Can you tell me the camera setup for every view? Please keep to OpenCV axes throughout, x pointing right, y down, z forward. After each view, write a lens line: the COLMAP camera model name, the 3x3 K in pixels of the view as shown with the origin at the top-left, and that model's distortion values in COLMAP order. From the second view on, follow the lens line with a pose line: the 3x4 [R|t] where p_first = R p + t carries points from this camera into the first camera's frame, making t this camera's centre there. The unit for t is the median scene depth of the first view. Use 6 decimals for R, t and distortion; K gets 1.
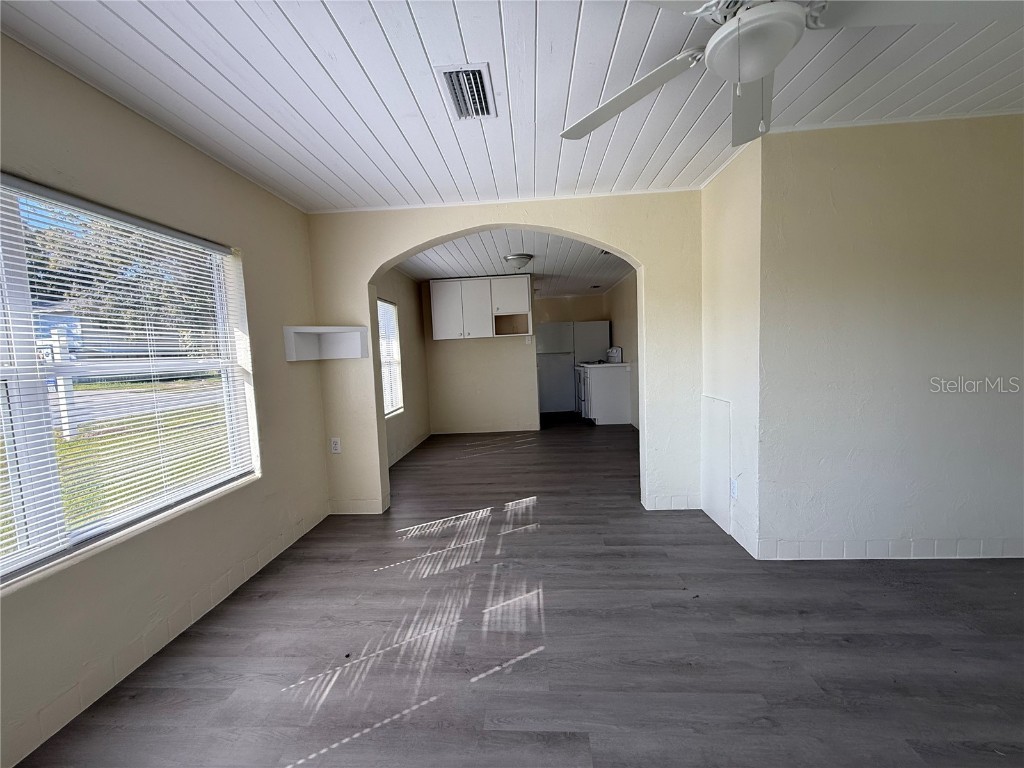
lens RADIAL K [[408.3, 0, 510.9], [0, 408.3, 383.3], [0, 0, 1]] dist [-0.000526, 0.000547]
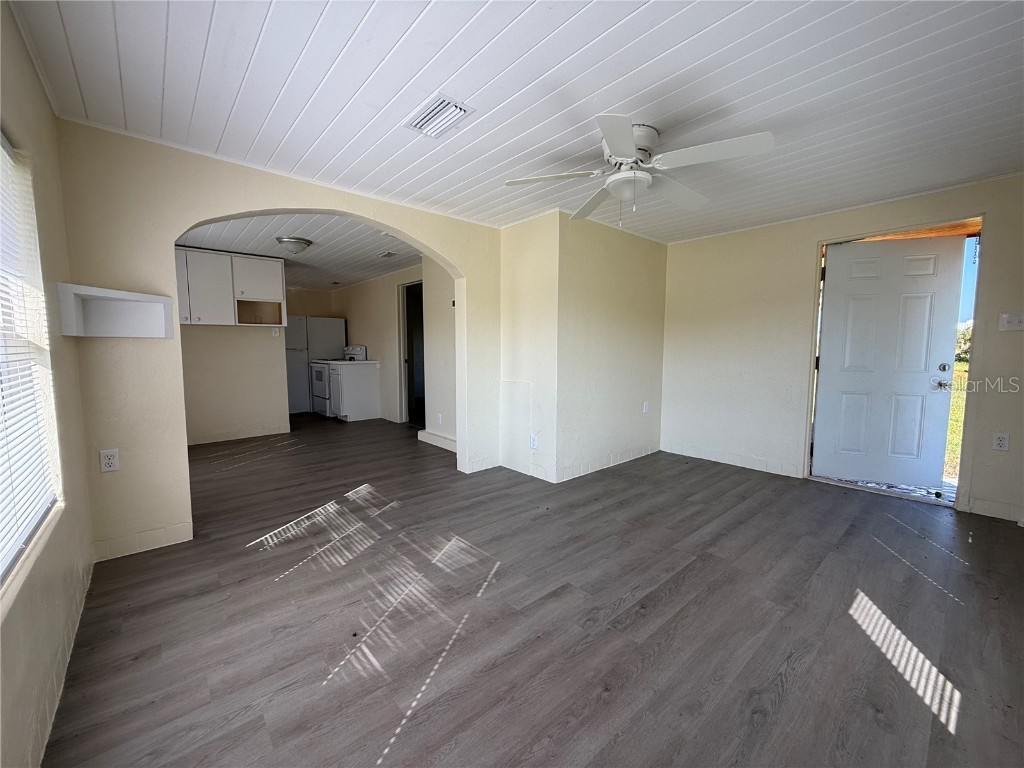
lens RADIAL K [[408.3, 0, 511.2], [0, 408.3, 383.6], [0, 0, 1]] dist [-0.000526, 0.000547]
pose [[0.710825, -0.018018, 0.703138, -0.496603], [0.024745, 0.999694, 0.000601, 0.042407], [-0.702934, 0.016972, 0.711053, 0.013968]]
